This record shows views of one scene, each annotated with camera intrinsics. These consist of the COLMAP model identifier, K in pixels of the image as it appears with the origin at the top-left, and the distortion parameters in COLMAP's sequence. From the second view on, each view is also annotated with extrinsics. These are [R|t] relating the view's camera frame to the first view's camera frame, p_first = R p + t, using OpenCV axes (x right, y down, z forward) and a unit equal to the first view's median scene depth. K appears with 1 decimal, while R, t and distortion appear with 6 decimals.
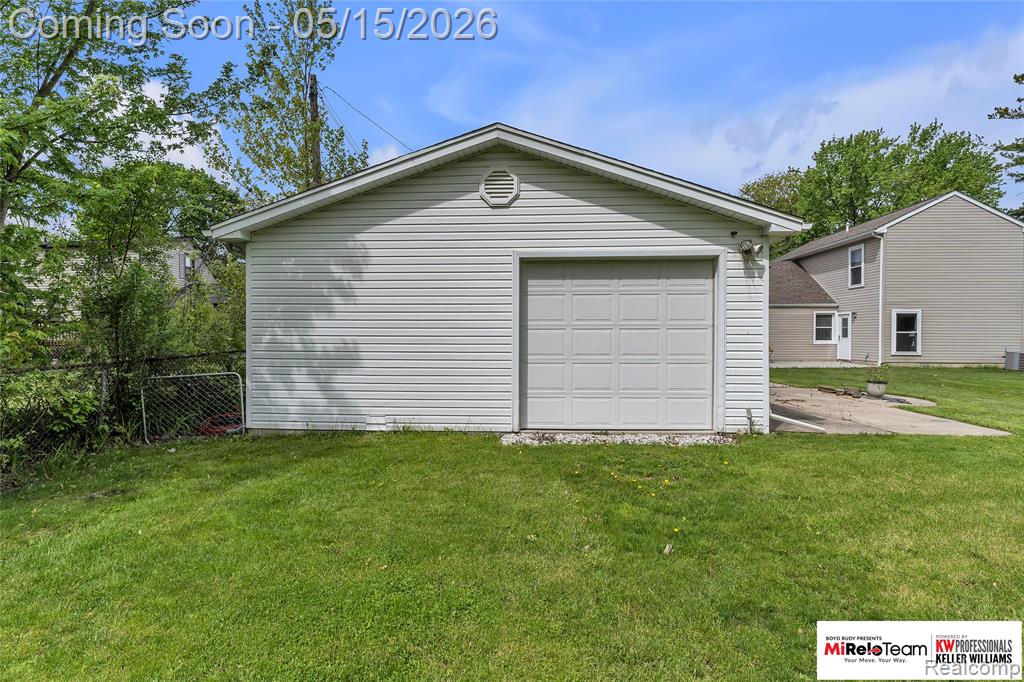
lens RADIAL K [[528.4, 0, 511.0], [0, 528.4, 341.3], [0, 0, 1]] dist [0.003373, 0.002789]
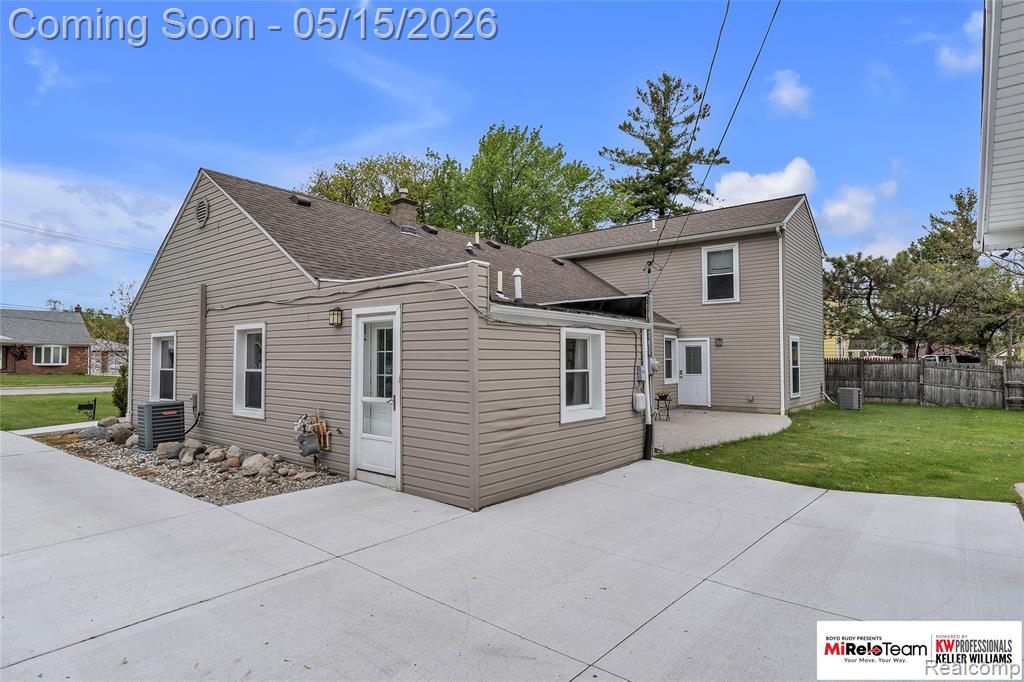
lens RADIAL K [[574.6, 0, 504.6], [0, 574.6, 339.3], [0, 0, 1]] dist [-0.001590, -0.005413]
pose [[0.571752, 0.034792, 0.819689, -0.153224], [0.010338, 0.998716, -0.049602, -0.019835], [-0.820361, 0.036834, 0.570658, 0.864180]]
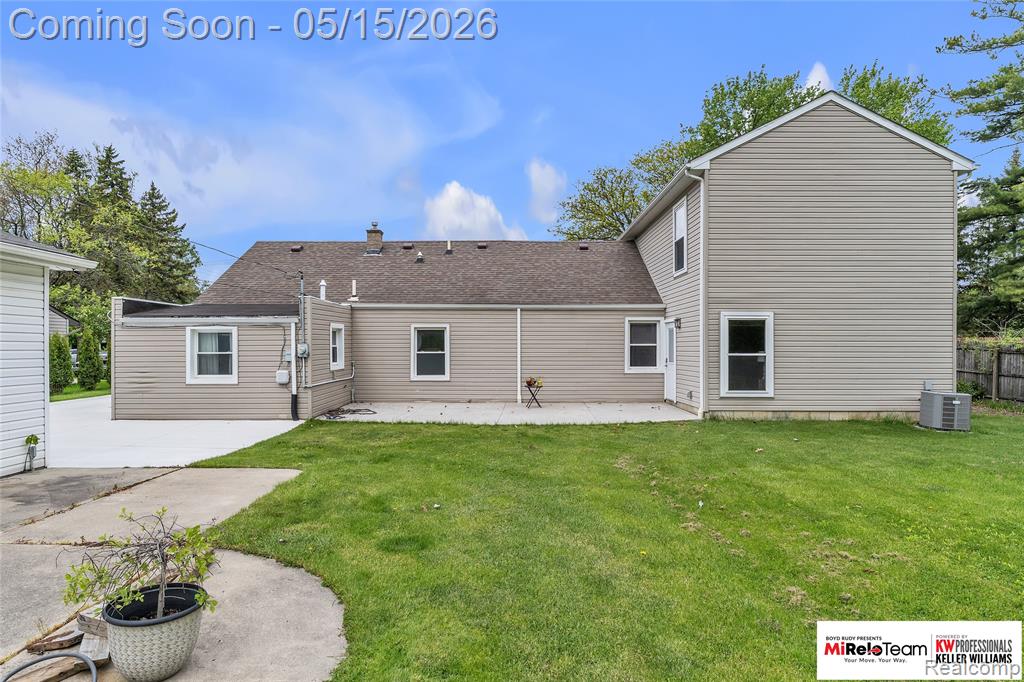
lens RADIAL K [[574.6, 0, 510.8], [0, 574.6, 349.1], [0, 0, 1]] dist [-0.001590, -0.005413]
pose [[0.998952, 0.002005, 0.045723, 0.478487], [-0.001416, 0.999916, -0.012893, -0.014935], [-0.045745, 0.012814, 0.998871, 0.427379]]
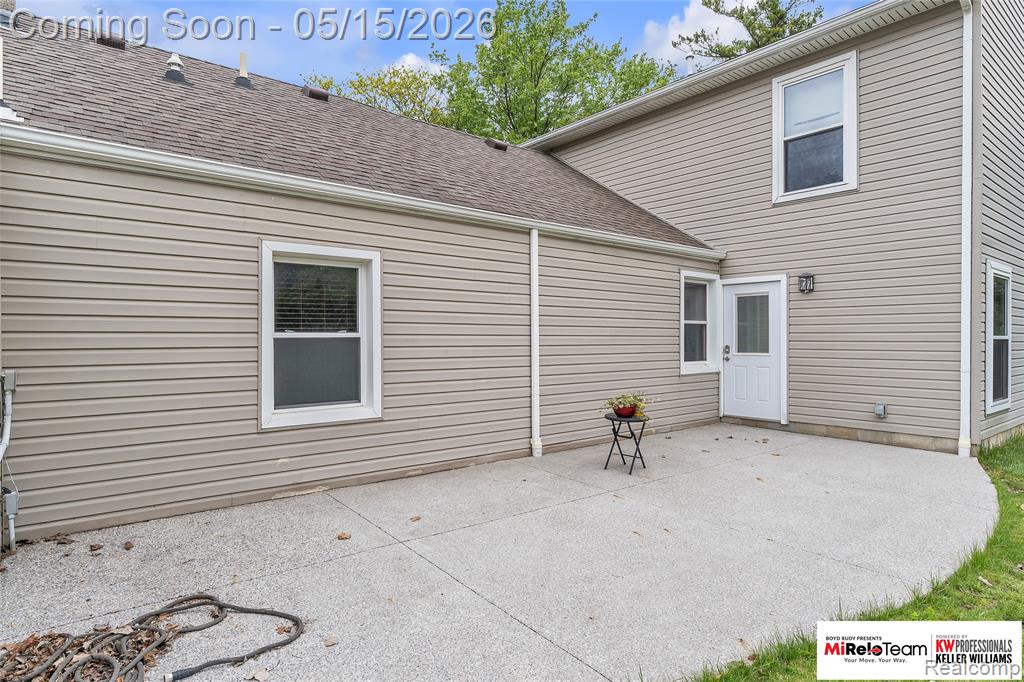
lens RADIAL K [[574.6, 0, 510.4], [0, 574.6, 339.3], [0, 0, 1]] dist [-0.001590, -0.005413]
pose [[0.724642, -0.002312, 0.689121, 0.302700], [0.008907, 0.999942, -0.006012, -0.016323], [-0.689068, 0.010495, 0.724621, 0.945381]]
